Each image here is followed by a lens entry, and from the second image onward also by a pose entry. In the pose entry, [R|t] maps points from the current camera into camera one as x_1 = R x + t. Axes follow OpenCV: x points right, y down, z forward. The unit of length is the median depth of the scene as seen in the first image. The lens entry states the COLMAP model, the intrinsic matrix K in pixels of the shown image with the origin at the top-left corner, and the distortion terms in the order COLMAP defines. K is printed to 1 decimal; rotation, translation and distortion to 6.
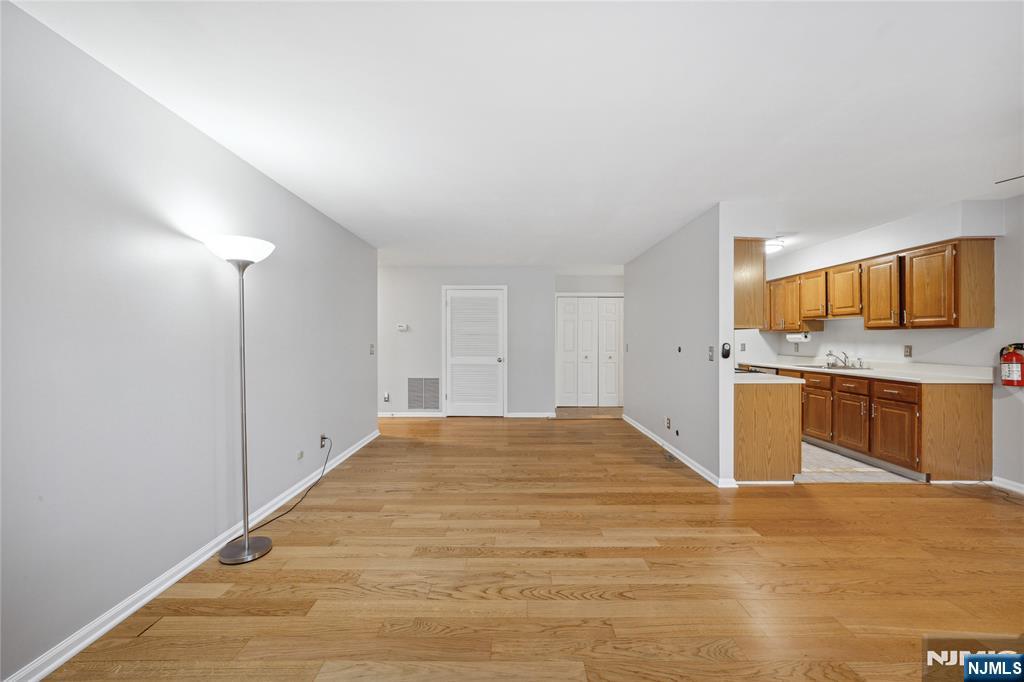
lens RADIAL K [[394.1, 0, 517.9], [0, 394.1, 339.9], [0, 0, 1]] dist [-0.009663, 0.004310]
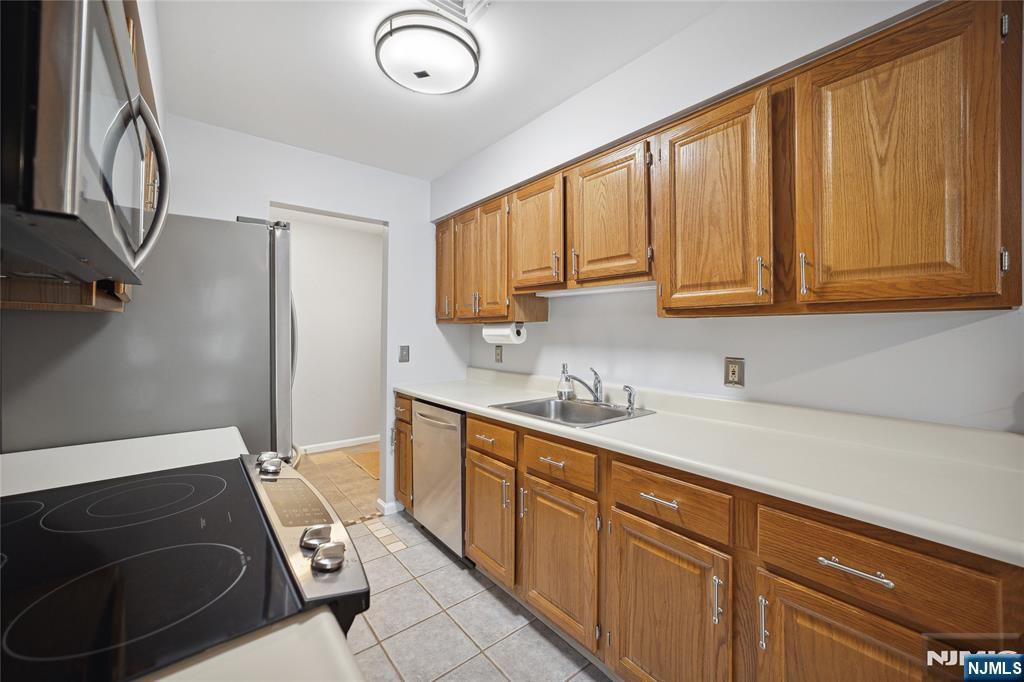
lens RADIAL K [[394.1, 0, 515.1], [0, 394.1, 337.3], [0, 0, 1]] dist [-0.009663, 0.004310]
pose [[0.774857, 0.001473, 0.632135, 0.579608], [-0.007005, 0.999956, 0.006257, -0.007240], [-0.632098, -0.009276, 0.774833, 0.850313]]
